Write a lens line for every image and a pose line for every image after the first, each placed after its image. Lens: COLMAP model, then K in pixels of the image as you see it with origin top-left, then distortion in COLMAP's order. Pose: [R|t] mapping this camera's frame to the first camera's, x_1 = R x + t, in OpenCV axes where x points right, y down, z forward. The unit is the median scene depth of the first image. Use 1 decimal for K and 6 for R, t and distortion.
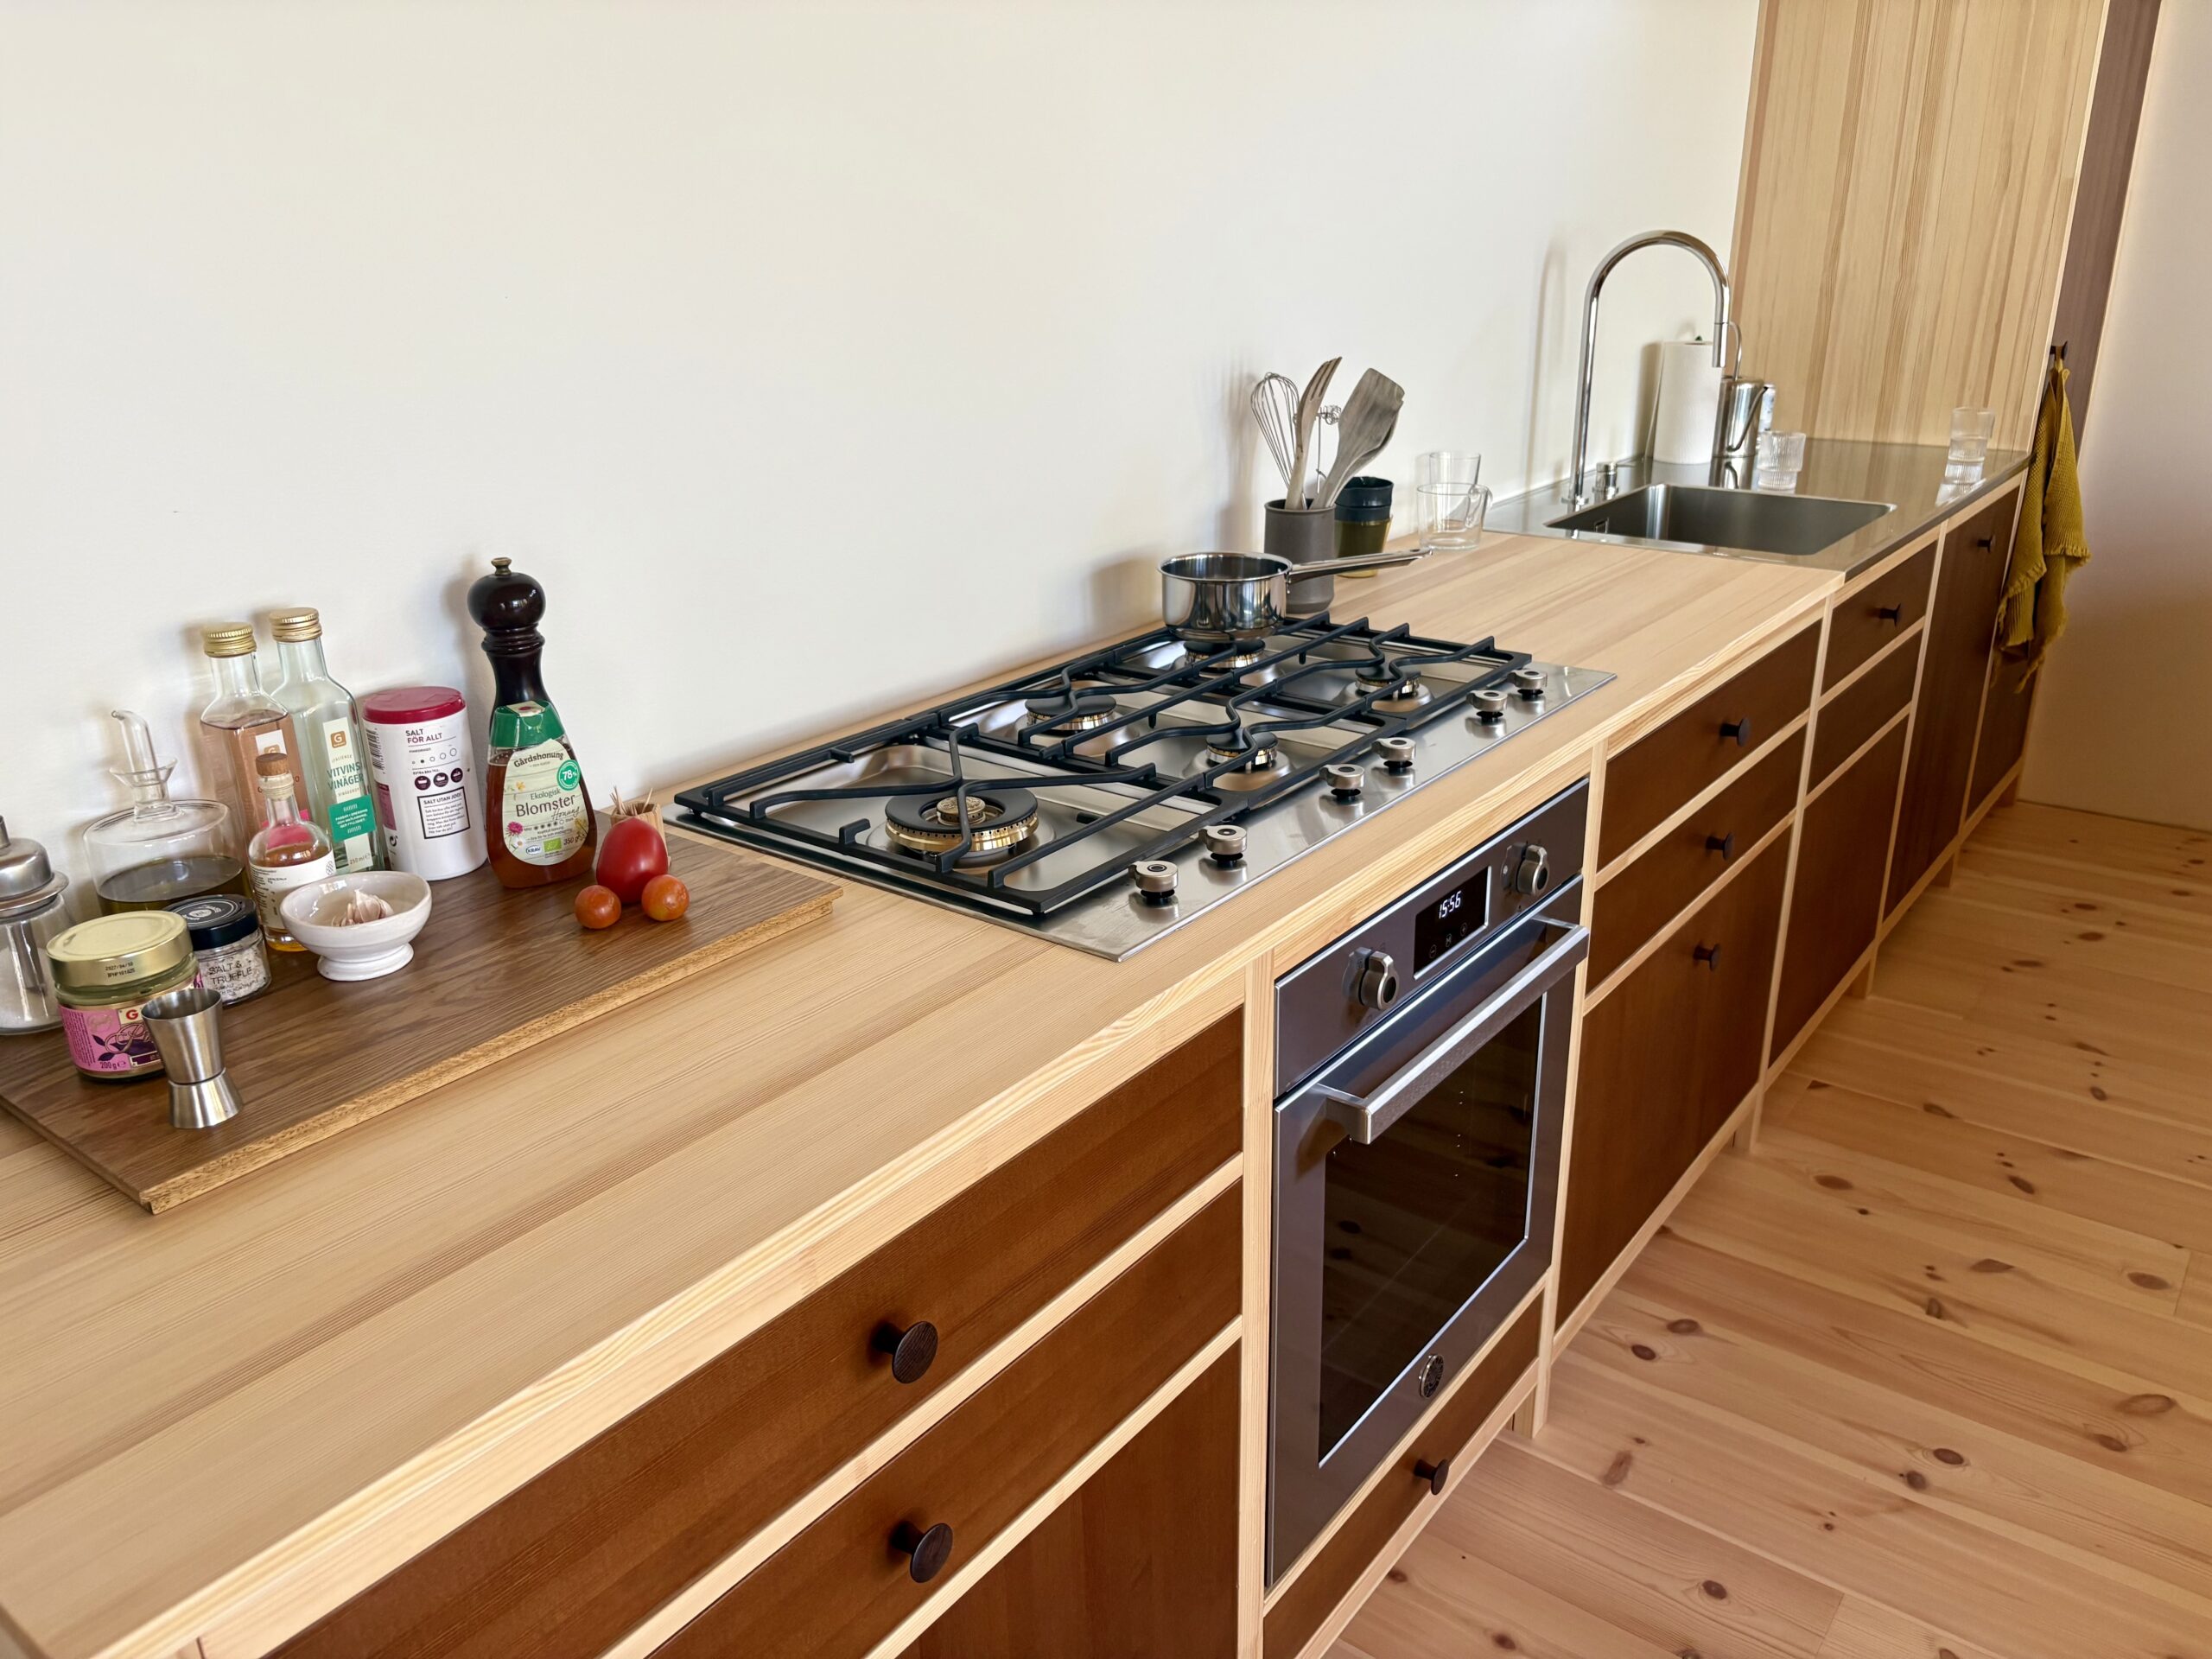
lens RADIAL K [[1683.7, 0, 1106.0], [0, 1683.7, 829.5], [0, 0, 1]] dist [0.024450, -0.001625]
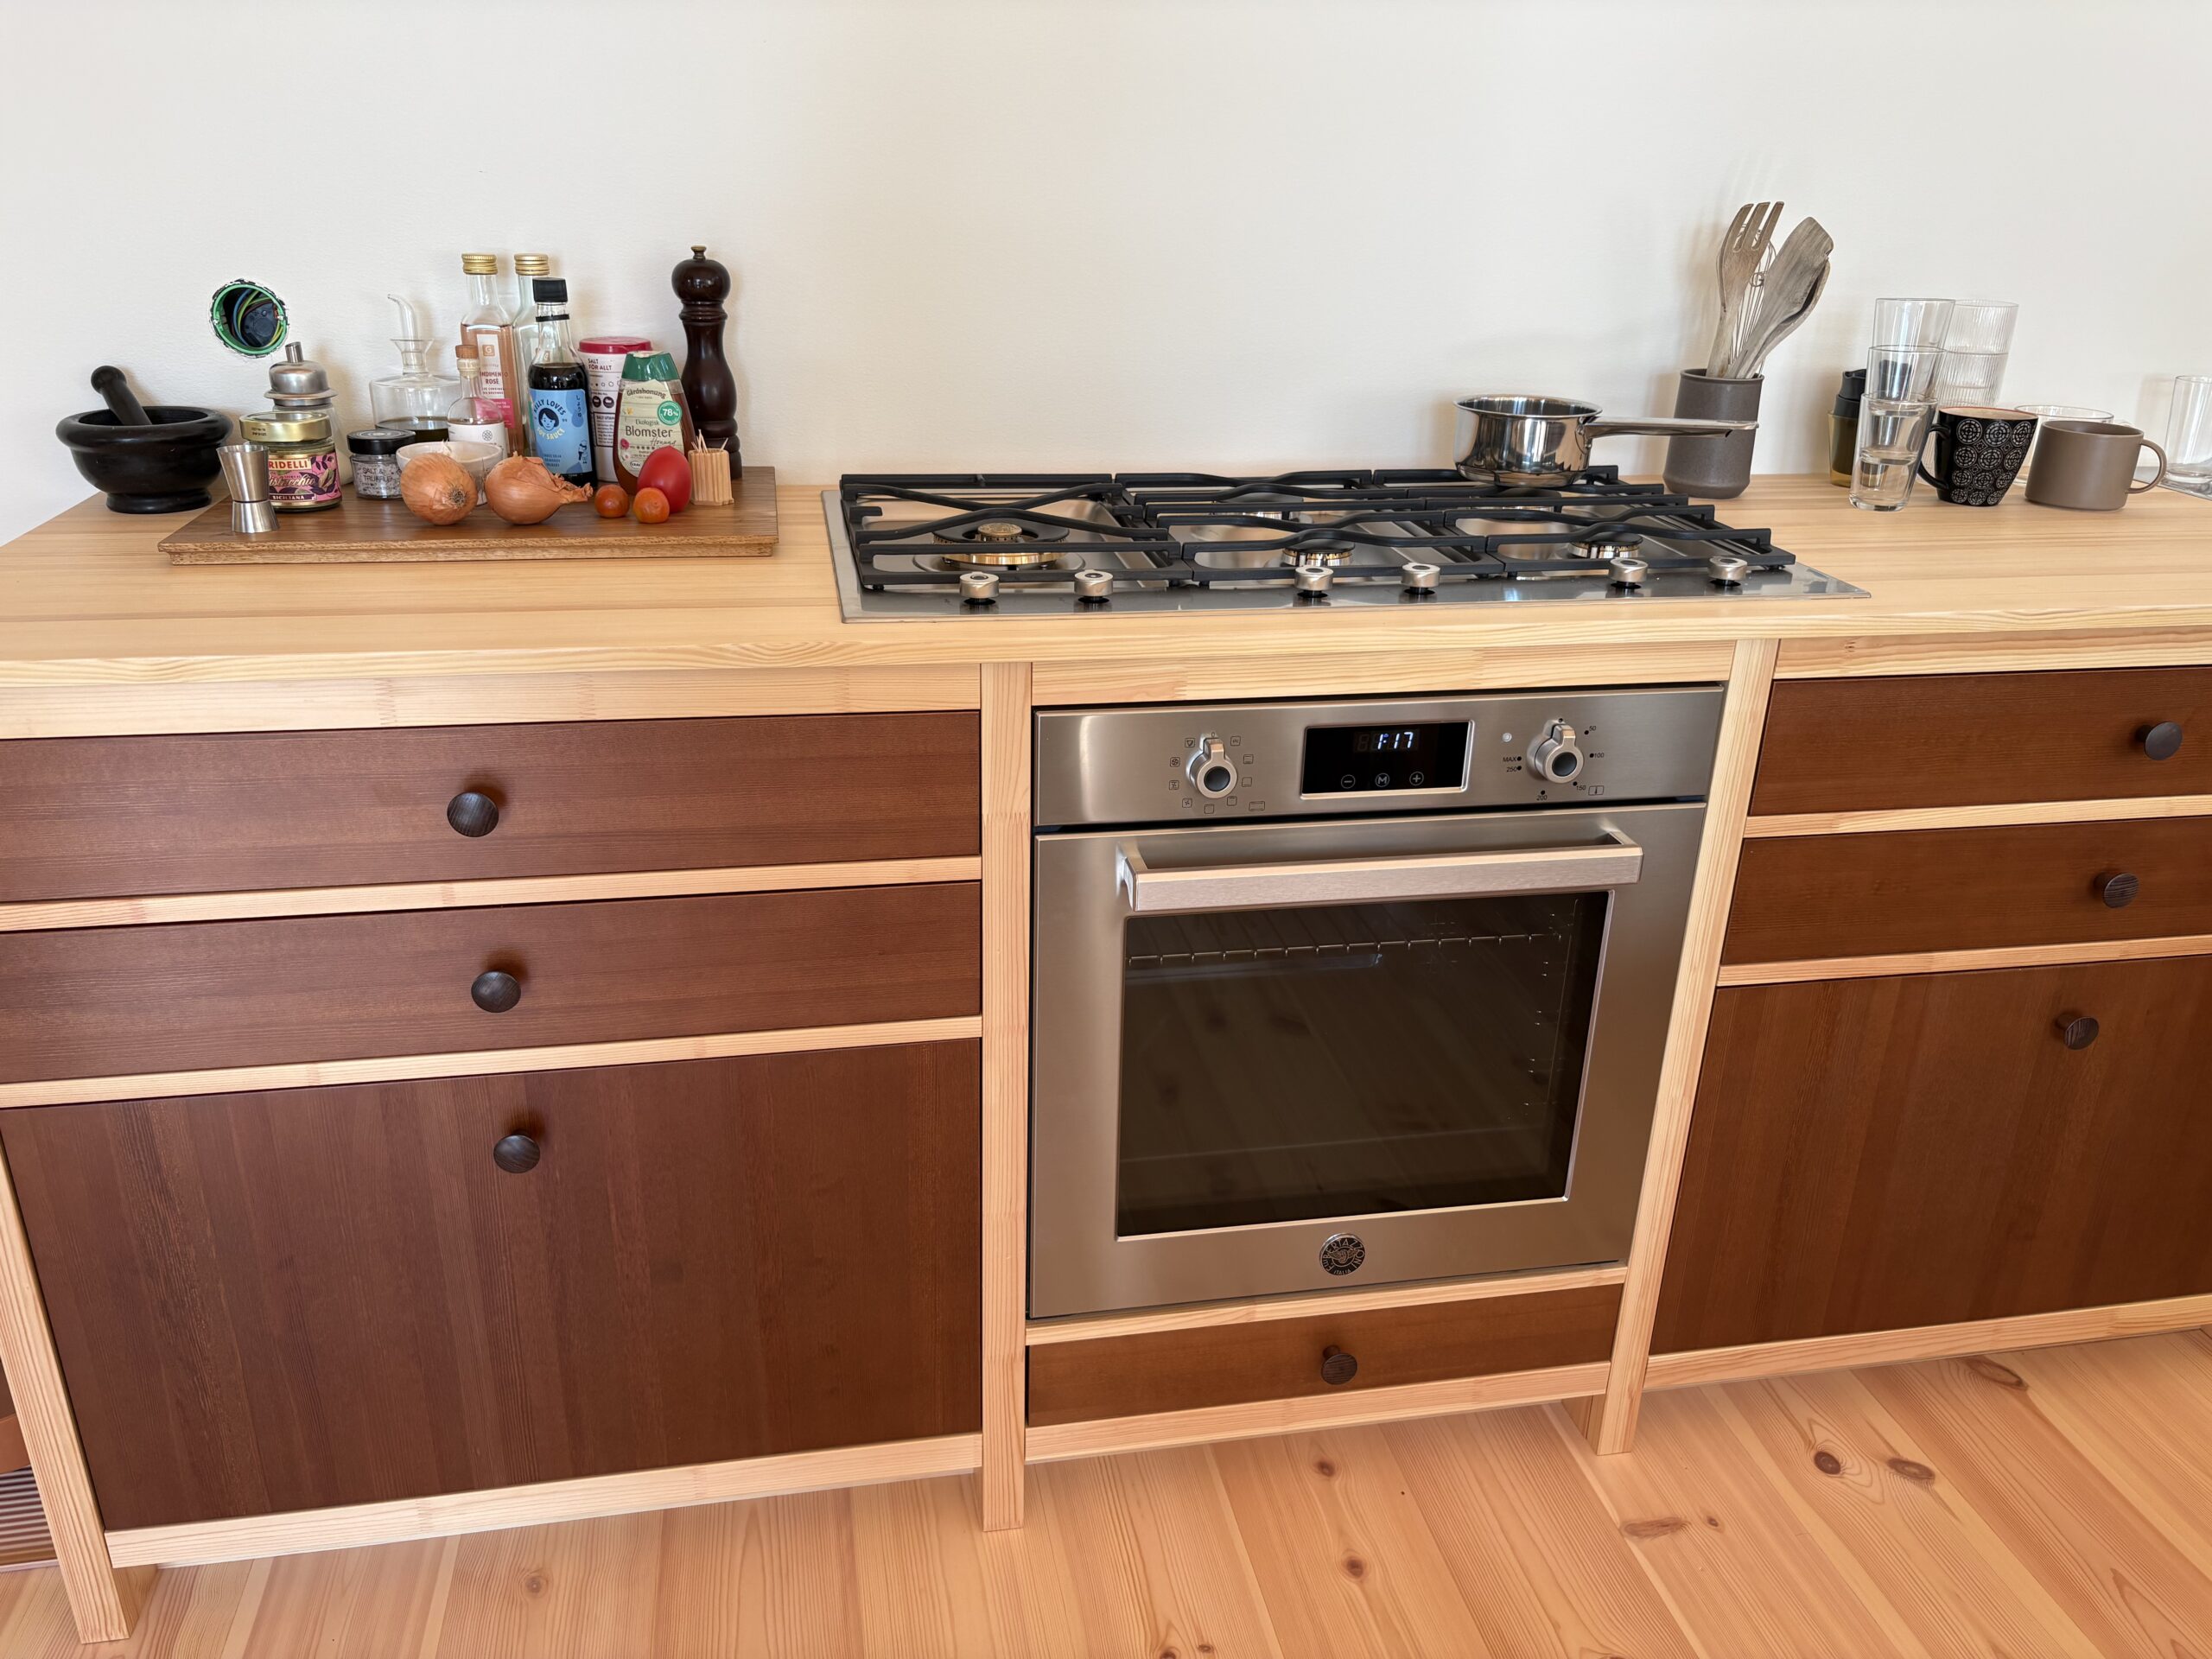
lens RADIAL K [[1683.7, 0, 1106.0], [0, 1683.7, 829.5], [0, 0, 1]] dist [0.024450, -0.001625]
pose [[0.747559, 0.283429, -0.600686, 0.575683], [-0.270947, 0.955843, 0.113811, 0.025014], [0.606419, 0.077673, 0.791343, 0.153521]]
